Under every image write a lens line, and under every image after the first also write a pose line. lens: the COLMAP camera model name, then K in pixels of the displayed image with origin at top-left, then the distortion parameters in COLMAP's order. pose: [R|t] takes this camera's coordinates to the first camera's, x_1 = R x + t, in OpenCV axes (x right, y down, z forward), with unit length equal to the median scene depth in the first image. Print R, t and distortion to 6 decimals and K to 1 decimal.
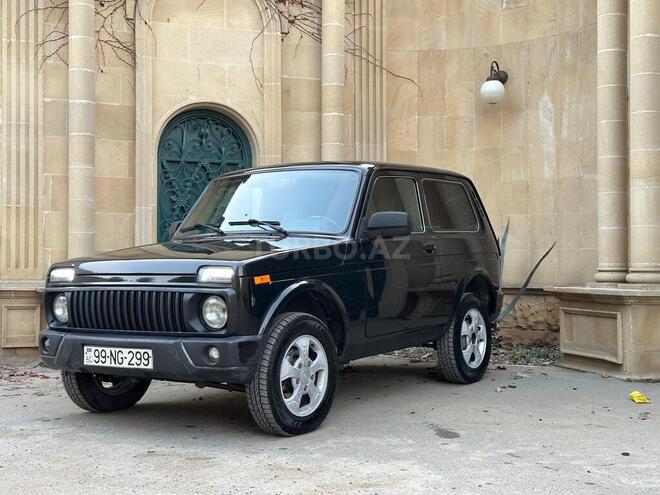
lens RADIAL K [[914.1, 0, 326.0], [0, 914.1, 234.9], [0, 0, 1]] dist [0.177409, 0.000000]
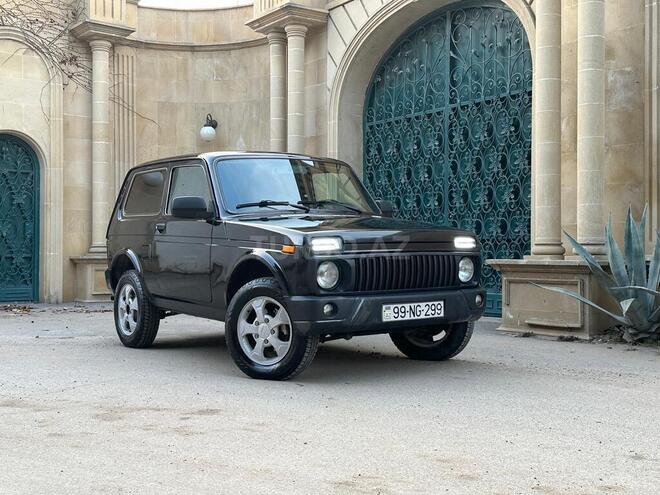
lens RADIAL K [[833.9, 0, 324.5], [0, 833.9, 245.3], [0, 0, 1]] dist [0.093806, 0.000000]
pose [[0.942896, 0.006067, 0.333032, -0.109196], [-0.014290, 0.999650, 0.022247, -0.001439], [-0.332780, -0.025736, 0.942653, -0.423704]]
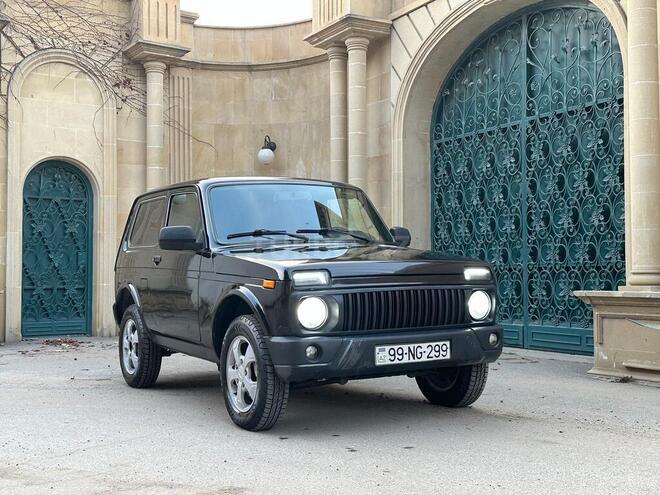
lens RADIAL K [[833.9, 0, 326.3], [0, 833.9, 248.4], [0, 0, 1]] dist [0.093806, 0.000000]
pose [[0.967577, 0.005820, 0.252508, -0.066066], [-0.005053, 0.999980, -0.003685, -0.004274], [-0.252524, 0.002290, 0.967588, -0.332517]]
